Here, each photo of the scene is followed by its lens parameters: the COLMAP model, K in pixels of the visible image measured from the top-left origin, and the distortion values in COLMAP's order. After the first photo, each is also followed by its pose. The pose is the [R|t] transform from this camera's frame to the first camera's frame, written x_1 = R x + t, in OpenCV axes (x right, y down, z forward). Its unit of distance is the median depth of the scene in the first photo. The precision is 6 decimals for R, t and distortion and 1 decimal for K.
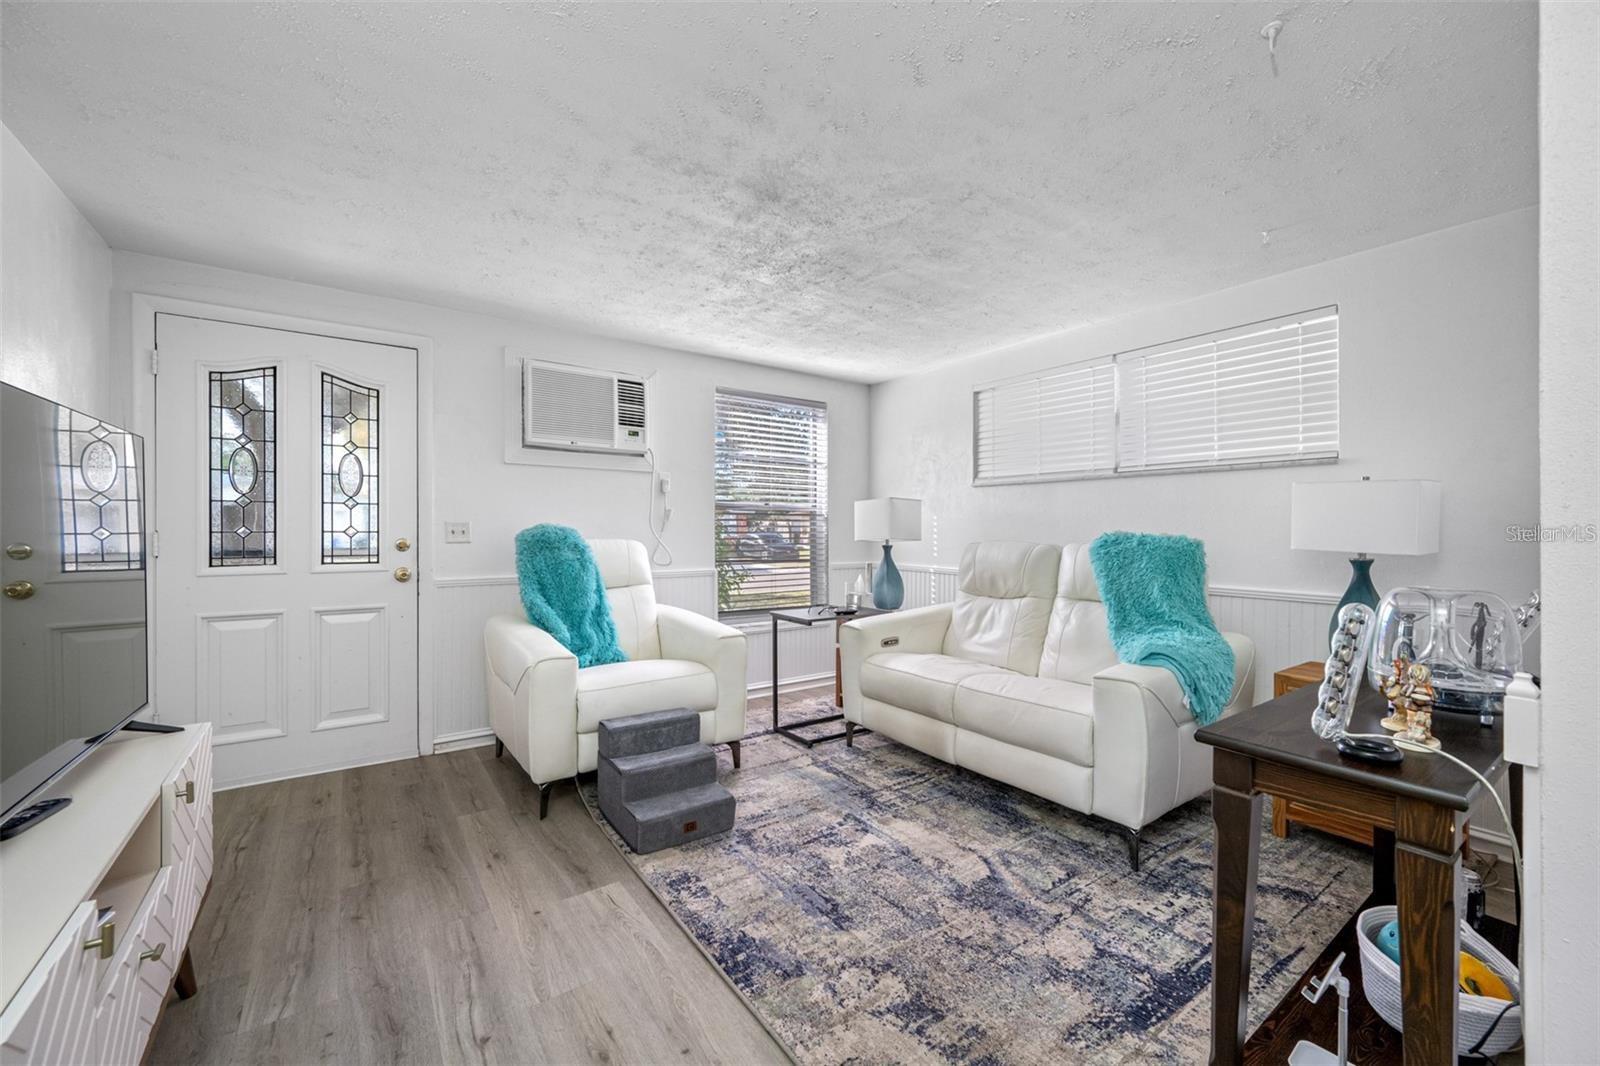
lens RADIAL K [[636.5, 0, 797.3], [0, 636.5, 541.5], [0, 0, 1]] dist [0.002825, 0.000077]
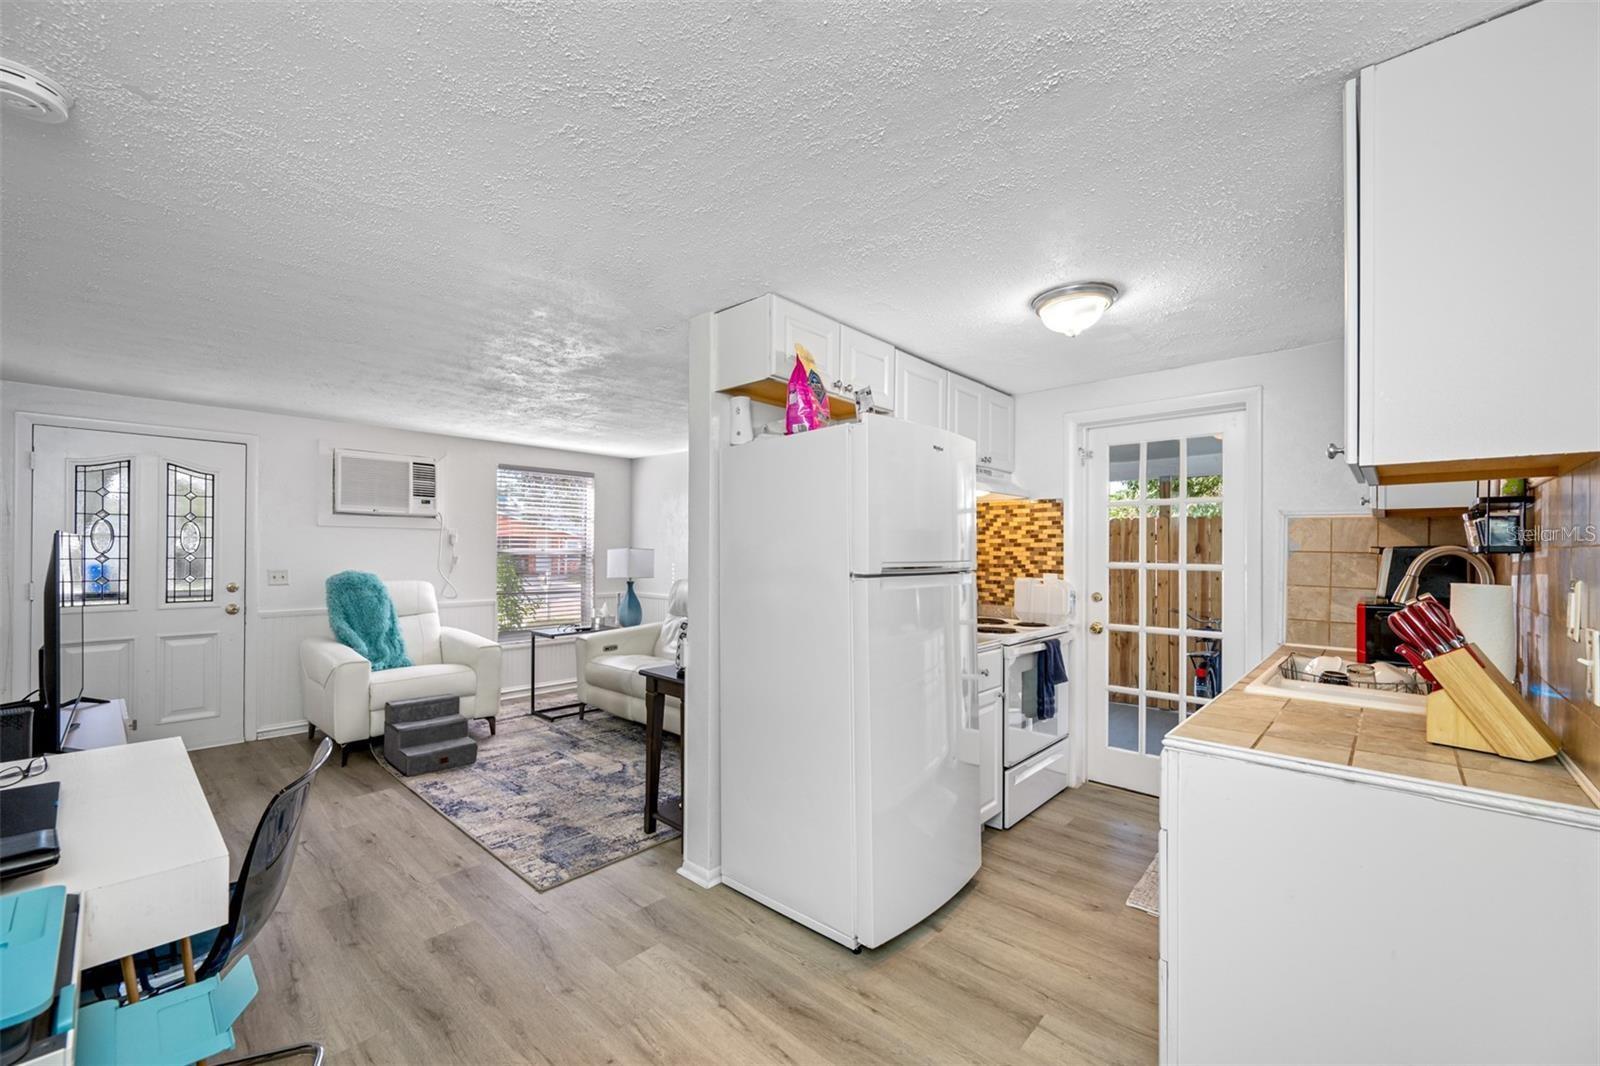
lens RADIAL K [[636.8, 0, 799.1], [0, 636.8, 552.5], [0, 0, 1]] dist [0.000316, -0.000071]
pose [[0.976889, 0.000147, 0.213746, 0.288469], [0.003609, 0.999846, -0.017179, -0.043732], [-0.213716, 0.017553, 0.976738, -0.622328]]
